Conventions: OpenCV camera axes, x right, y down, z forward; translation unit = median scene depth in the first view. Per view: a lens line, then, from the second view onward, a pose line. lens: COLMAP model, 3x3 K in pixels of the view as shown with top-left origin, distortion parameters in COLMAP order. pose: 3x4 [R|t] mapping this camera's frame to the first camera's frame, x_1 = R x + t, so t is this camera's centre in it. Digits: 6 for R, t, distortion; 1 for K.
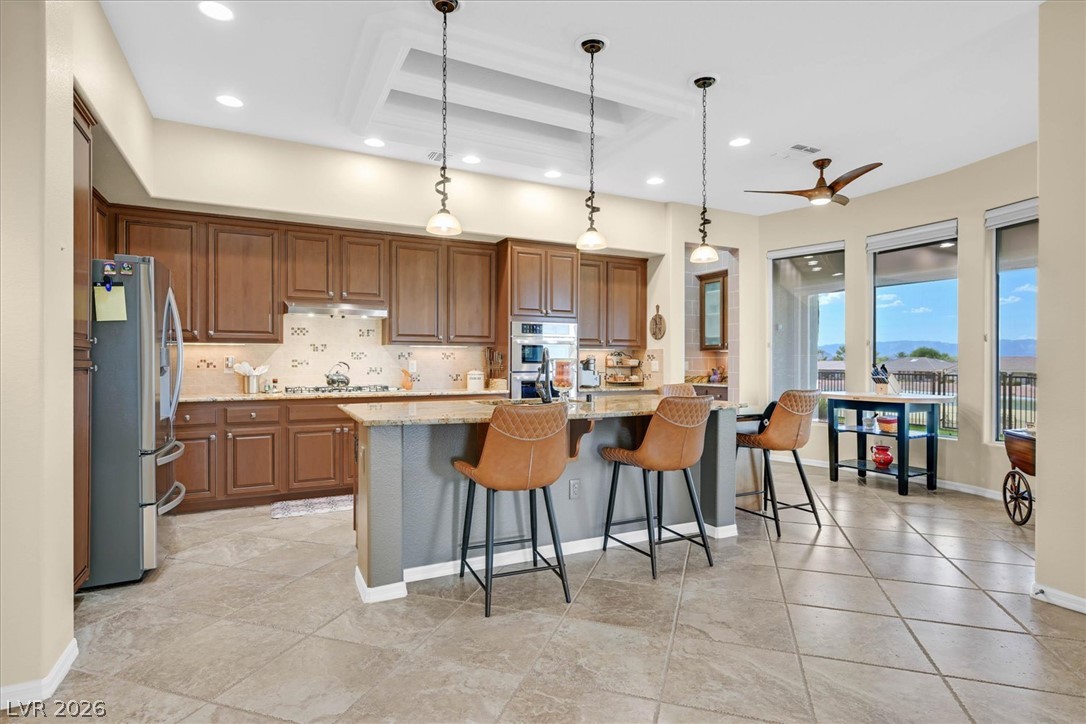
lens RADIAL K [[561.7, 0, 543.1], [0, 561.7, 359.8], [0, 0, 1]] dist [0.004244, 0.000169]
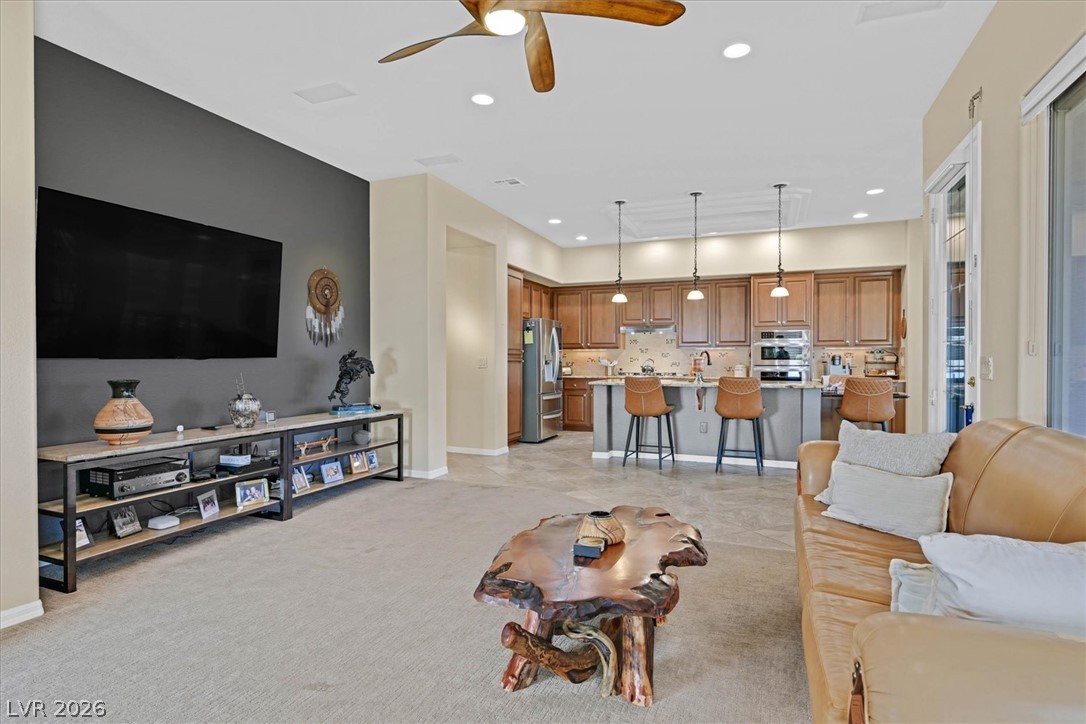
lens RADIAL K [[561.7, 0, 543.1], [0, 561.7, 362.1], [0, 0, 1]] dist [0.004244, 0.000169]
pose [[0.653057, 0.002884, -0.757303, 0.752152], [0.004231, 0.999963, 0.007457, -0.000516], [0.757297, -0.008074, 0.653021, -0.400659]]
